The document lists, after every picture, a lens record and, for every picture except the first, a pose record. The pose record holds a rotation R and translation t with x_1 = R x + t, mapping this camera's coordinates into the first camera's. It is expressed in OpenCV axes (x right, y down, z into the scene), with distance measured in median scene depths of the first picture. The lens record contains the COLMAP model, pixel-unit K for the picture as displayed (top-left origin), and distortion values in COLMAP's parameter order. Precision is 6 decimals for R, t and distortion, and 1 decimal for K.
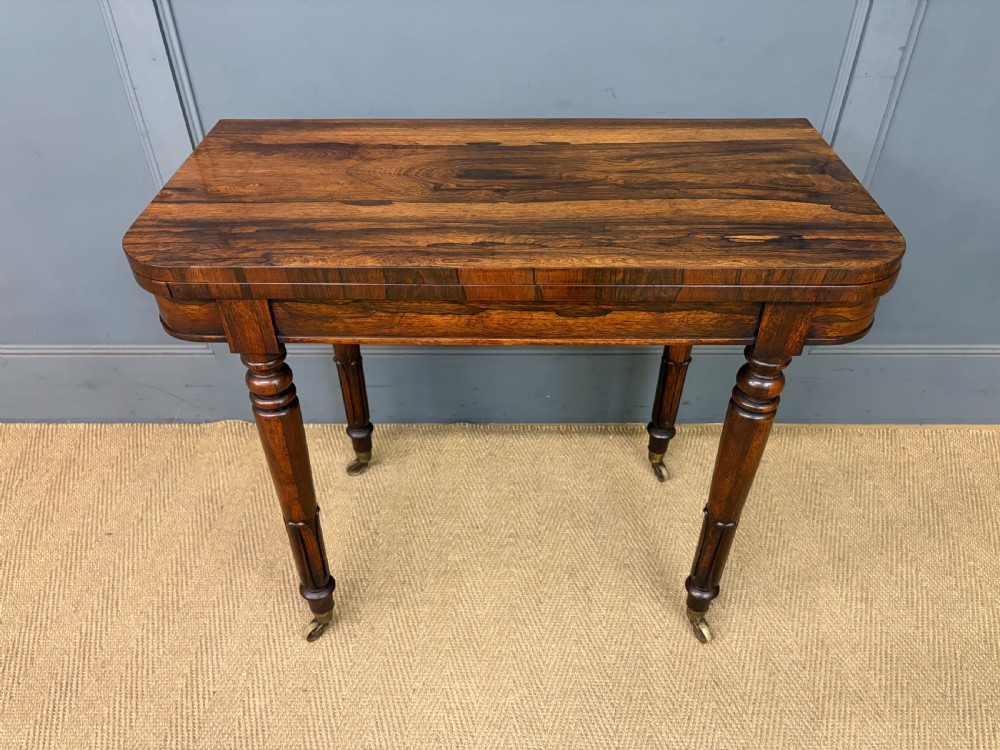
lens RADIAL K [[767.1, 0, 498.8], [0, 767.1, 377.2], [0, 0, 1]] dist [0.040784, -0.053540]
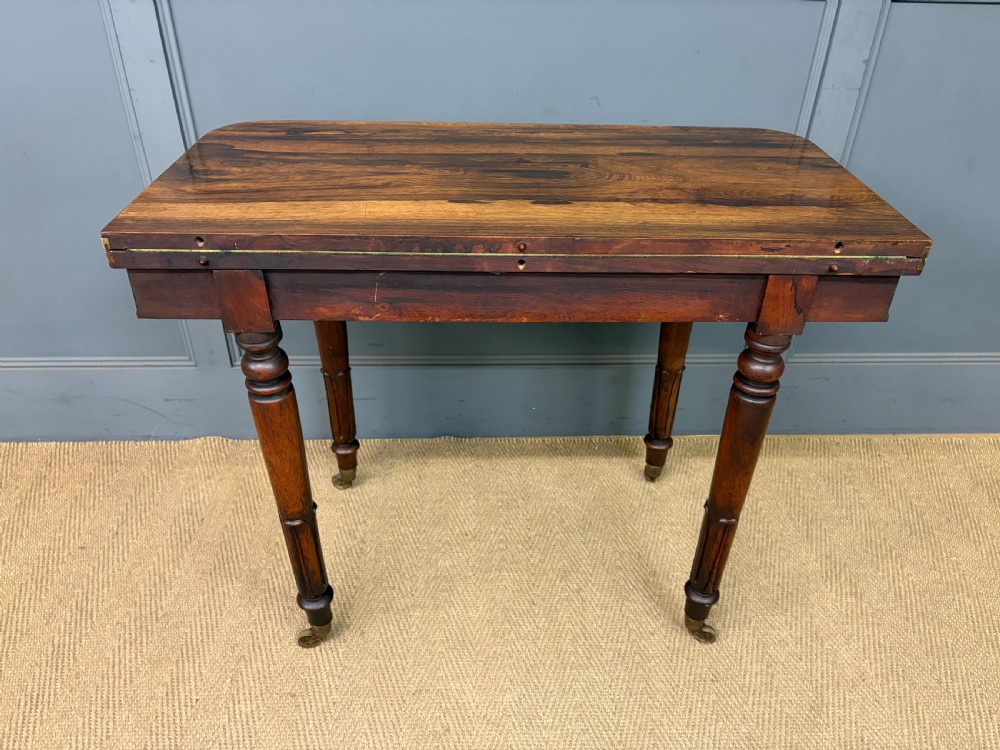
lens RADIAL K [[767.1, 0, 501.7], [0, 767.1, 380.5], [0, 0, 1]] dist [0.040784, -0.053540]
pose [[0.998475, -0.005826, 0.054889, -0.041770], [0.010566, 0.996200, -0.086458, 0.098480], [-0.054177, 0.086906, 0.994742, -0.001775]]
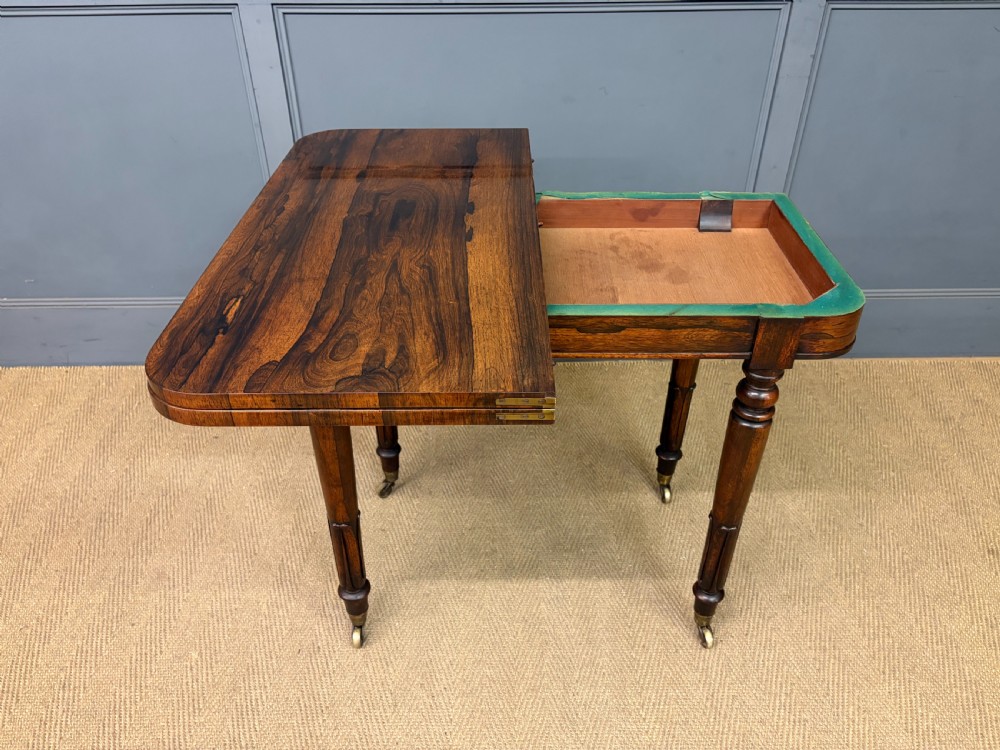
lens RADIAL K [[767.1, 0, 495.2], [0, 767.1, 382.3], [0, 0, 1]] dist [0.040784, -0.053540]
pose [[0.999786, -0.011519, 0.017162, -0.075721], [0.012515, 0.998175, -0.059076, 0.224737], [-0.016450, 0.059279, 0.998106, -0.328078]]
